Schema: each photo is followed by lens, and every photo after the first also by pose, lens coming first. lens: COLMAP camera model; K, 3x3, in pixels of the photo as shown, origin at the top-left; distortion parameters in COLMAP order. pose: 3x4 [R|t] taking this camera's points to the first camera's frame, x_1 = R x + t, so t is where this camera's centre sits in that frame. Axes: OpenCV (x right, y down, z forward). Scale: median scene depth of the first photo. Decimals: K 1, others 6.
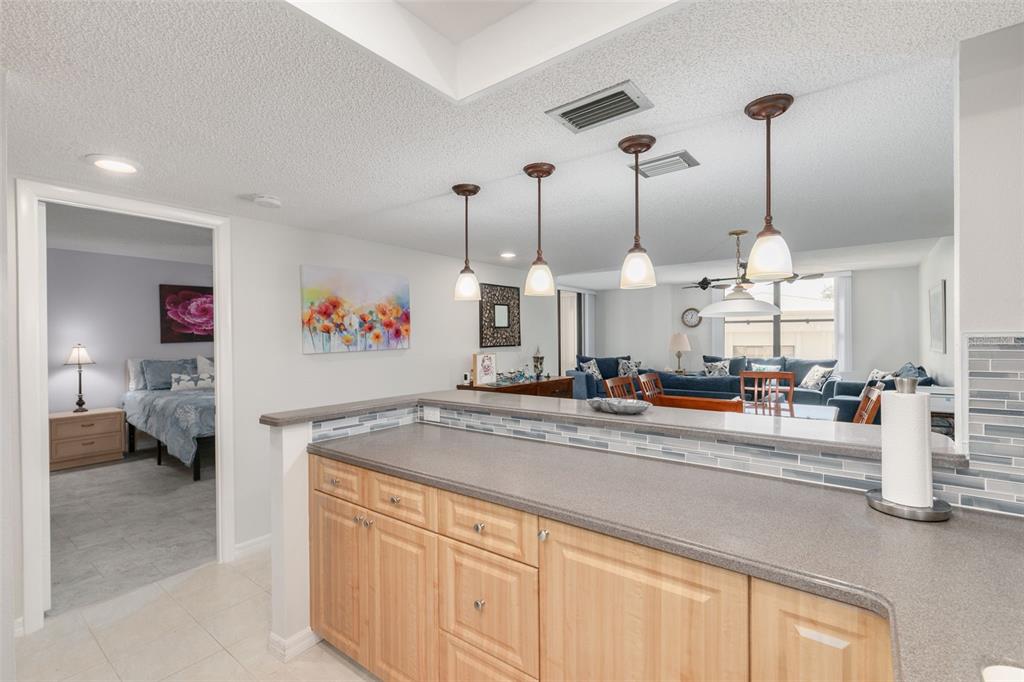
lens RADIAL K [[458.9, 0, 513.1], [0, 458.9, 341.2], [0, 0, 1]] dist [0.001367, 0.000005]
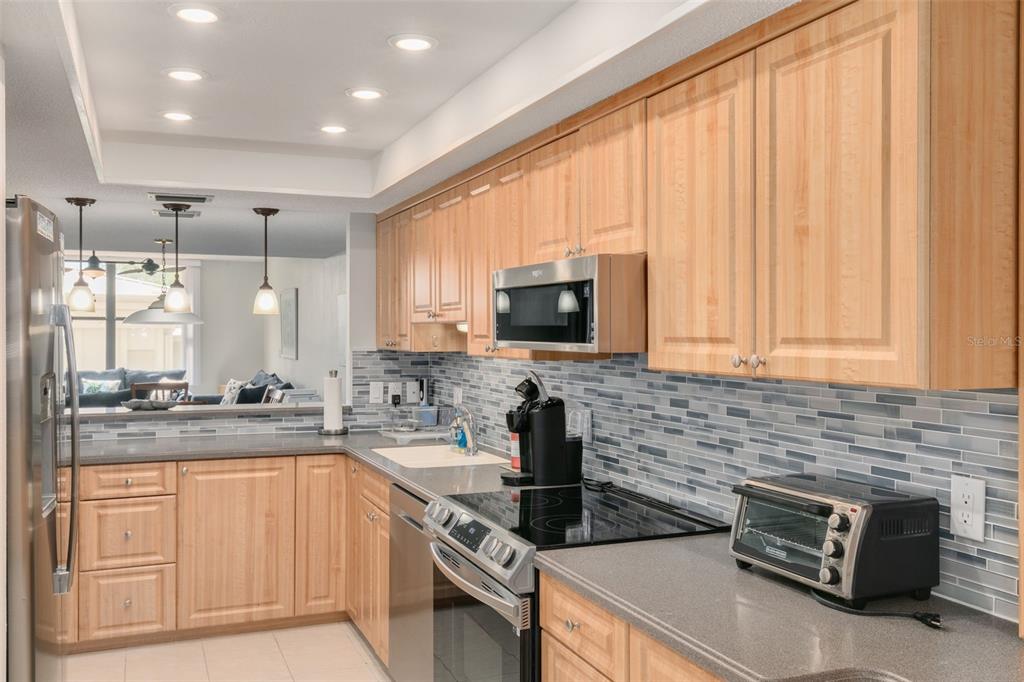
lens RADIAL K [[904.9, 0, 512.4], [0, 904.9, 339.7], [0, 0, 1]] dist [0.004584, 0.002510]
pose [[0.507104, 0.003614, 0.861877, -1.836106], [-0.001143, 0.999993, -0.003521, -0.038683], [-0.861884, 0.000801, 0.507105, -1.444039]]
